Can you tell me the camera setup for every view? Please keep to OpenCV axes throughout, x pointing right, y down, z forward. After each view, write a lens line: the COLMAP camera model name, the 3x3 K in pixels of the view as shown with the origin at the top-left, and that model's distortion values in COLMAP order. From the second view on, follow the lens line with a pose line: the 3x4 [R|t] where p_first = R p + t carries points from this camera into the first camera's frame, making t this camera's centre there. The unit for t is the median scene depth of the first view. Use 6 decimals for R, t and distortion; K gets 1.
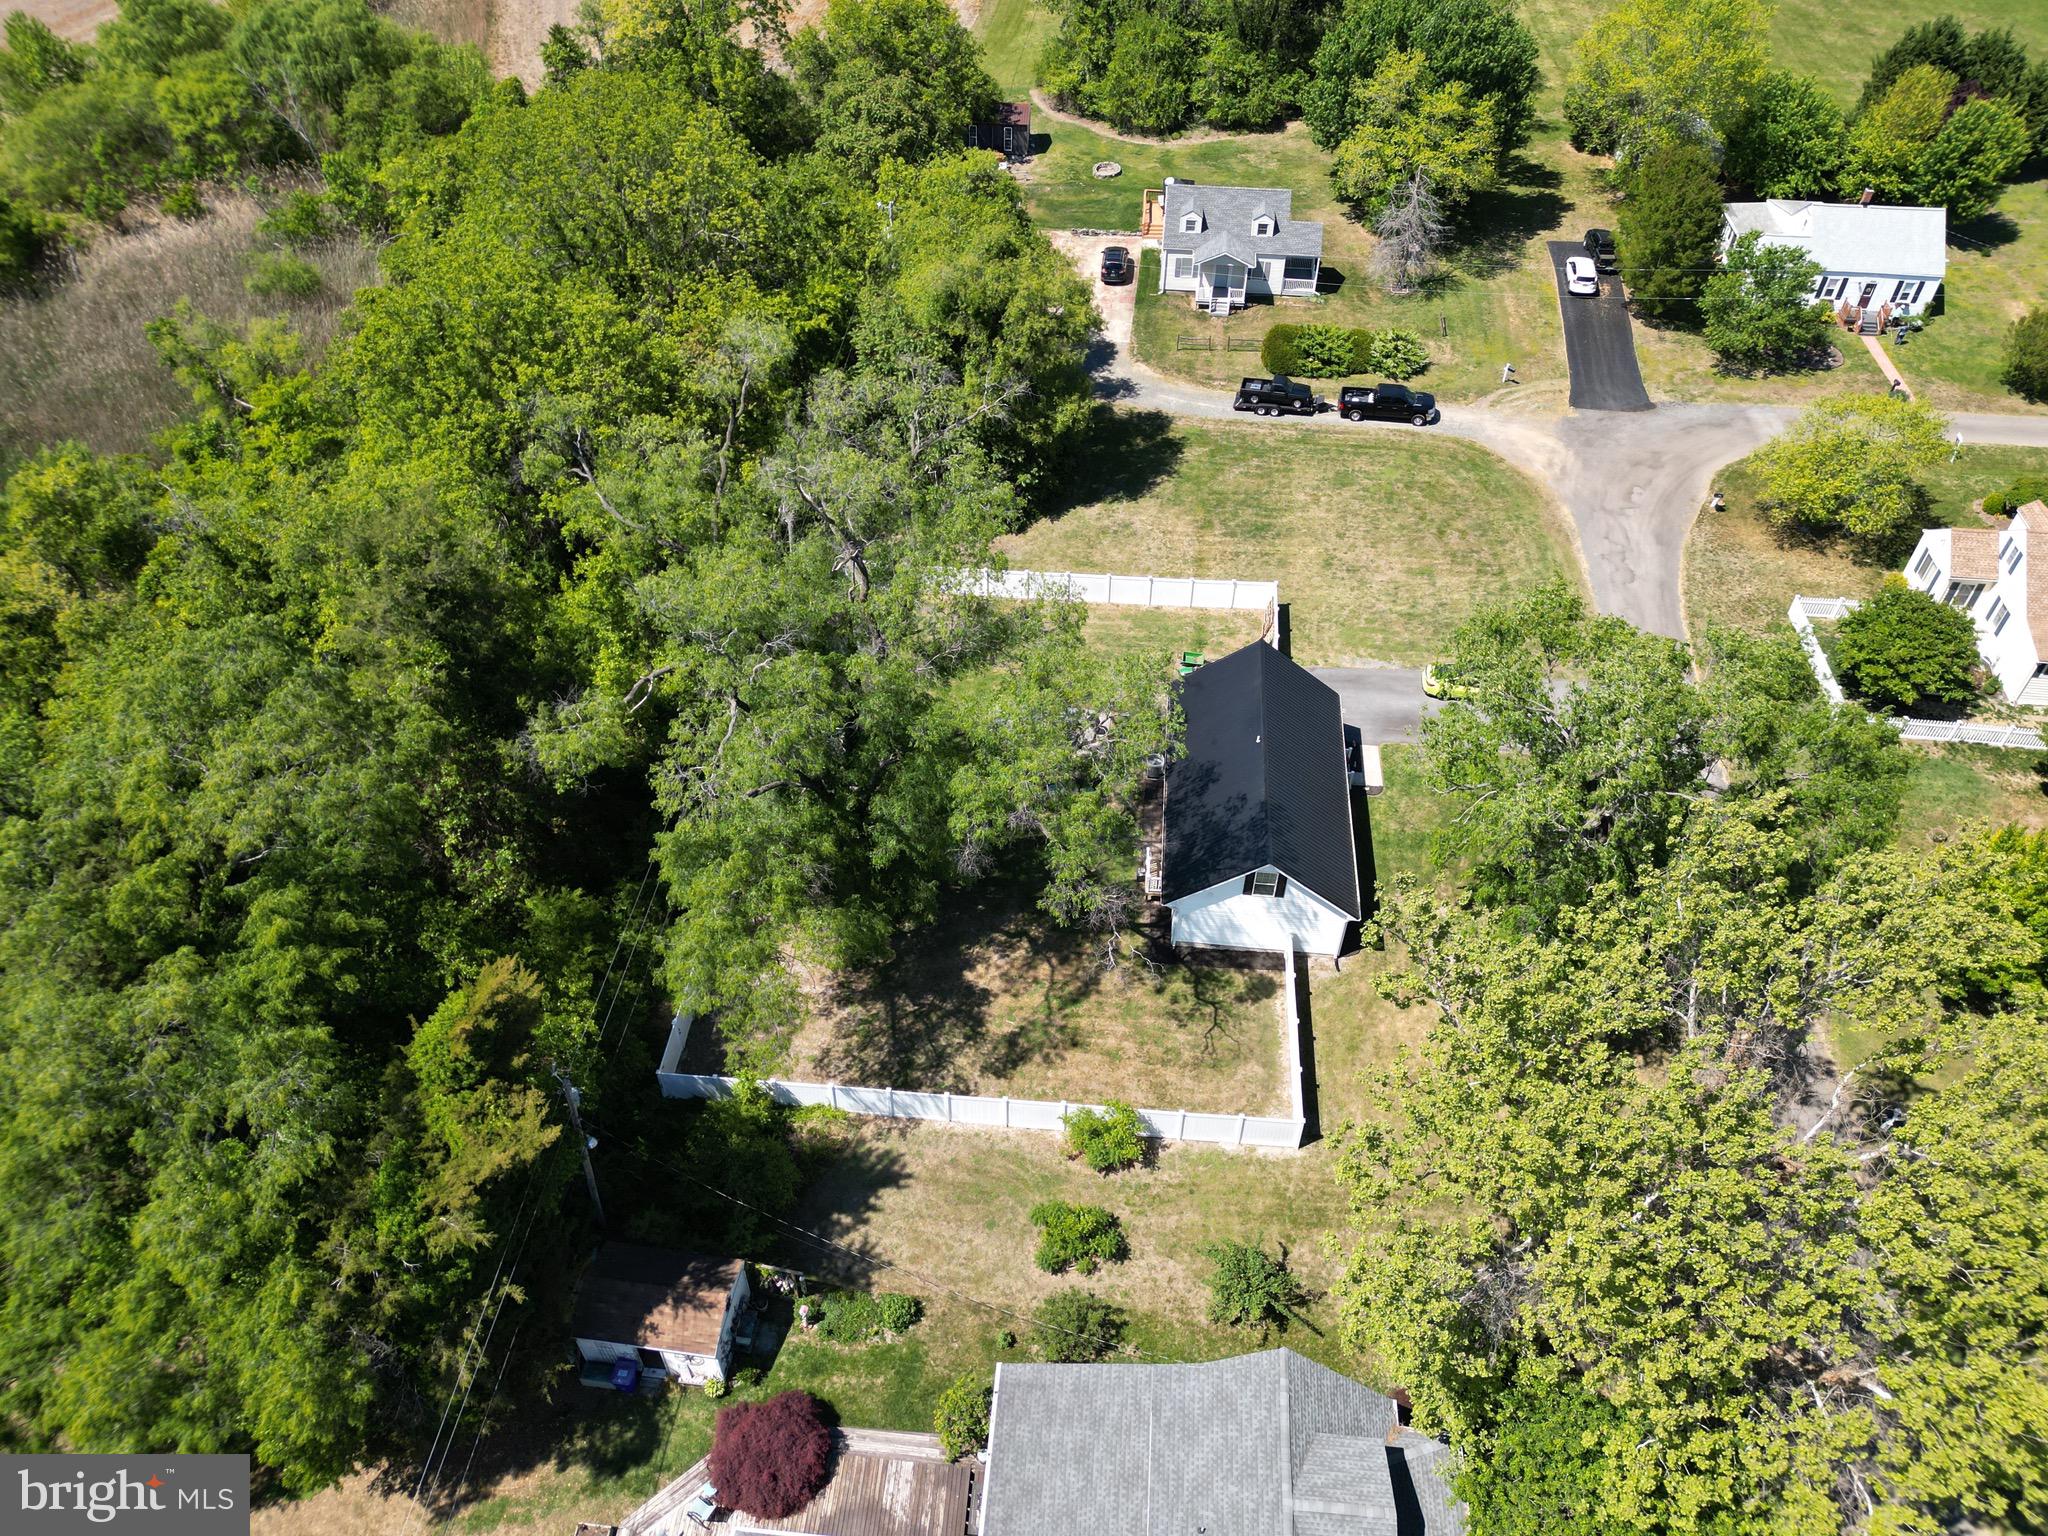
lens RADIAL K [[1438.4, 0, 1024.0], [0, 1438.4, 768.0], [0, 0, 1]] dist [0.069834, -0.072328]
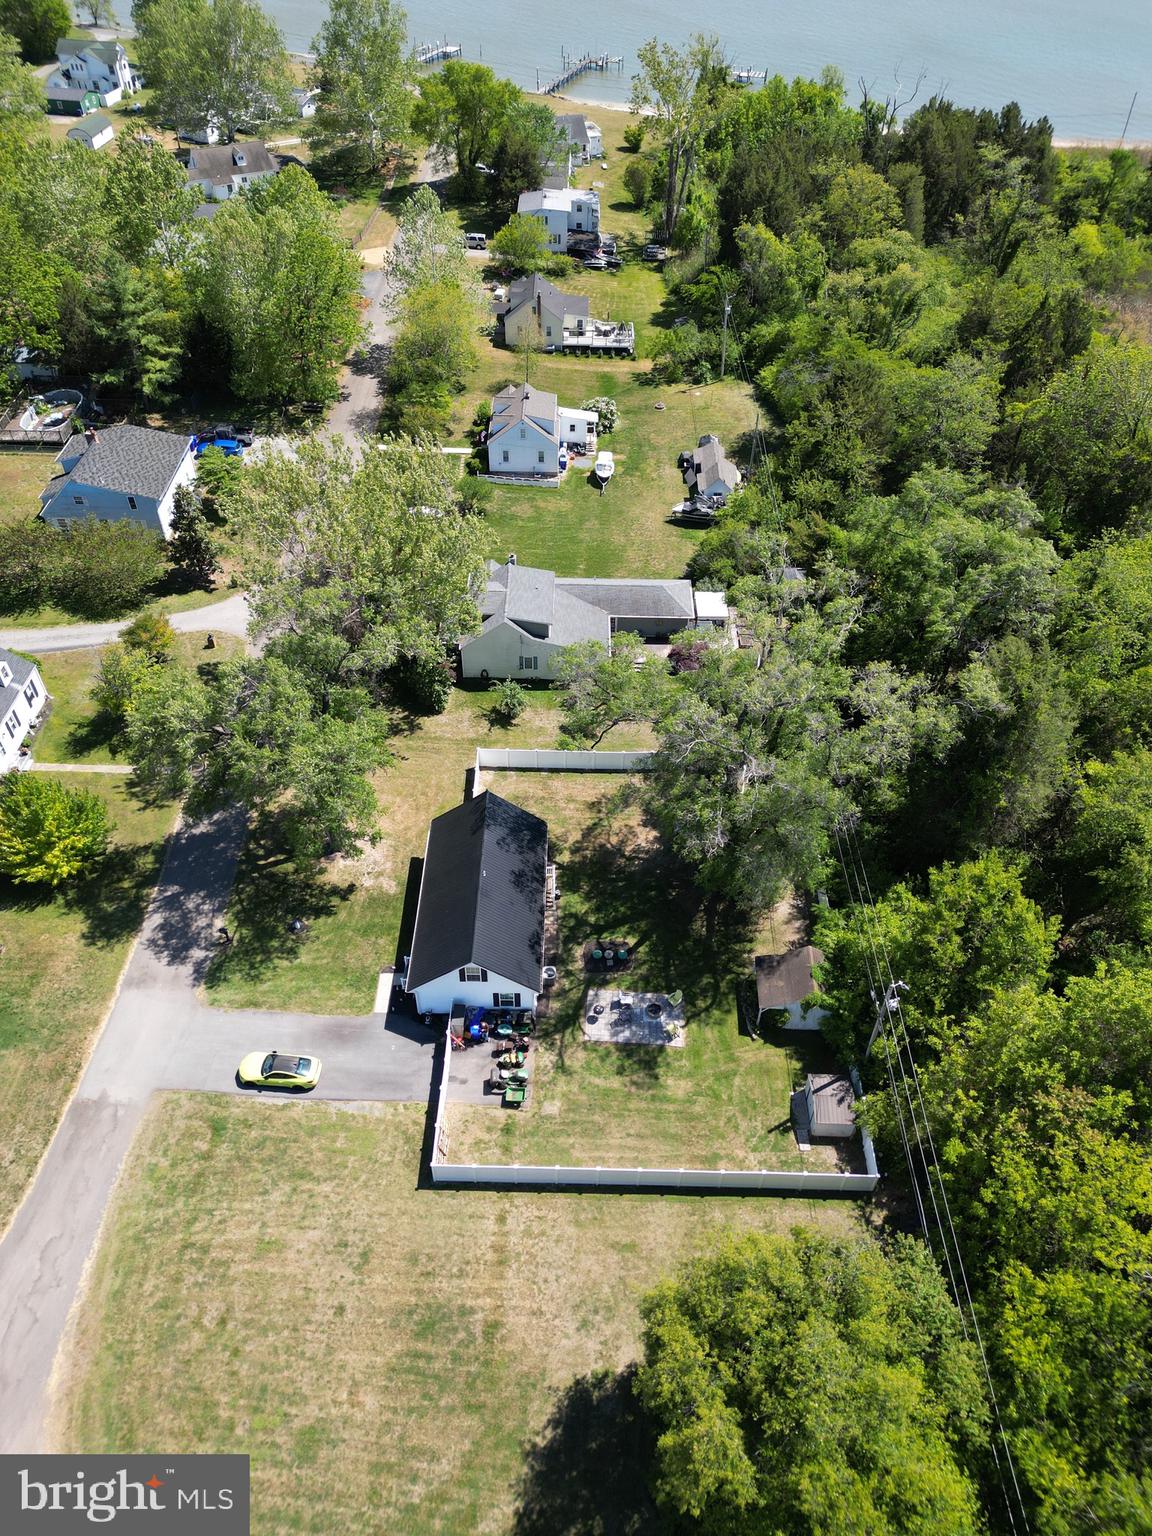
lens RADIAL K [[1078.8, 0, 576.0], [0, 1078.8, 759.3], [0, 0, 1]] dist [0.069834, -0.072328]
pose [[-0.996137, 0.047842, -0.073639, 0.103736], [-0.072634, 0.022414, 0.997107, -0.789182], [0.049354, 0.998603, -0.018853, 0.647433]]
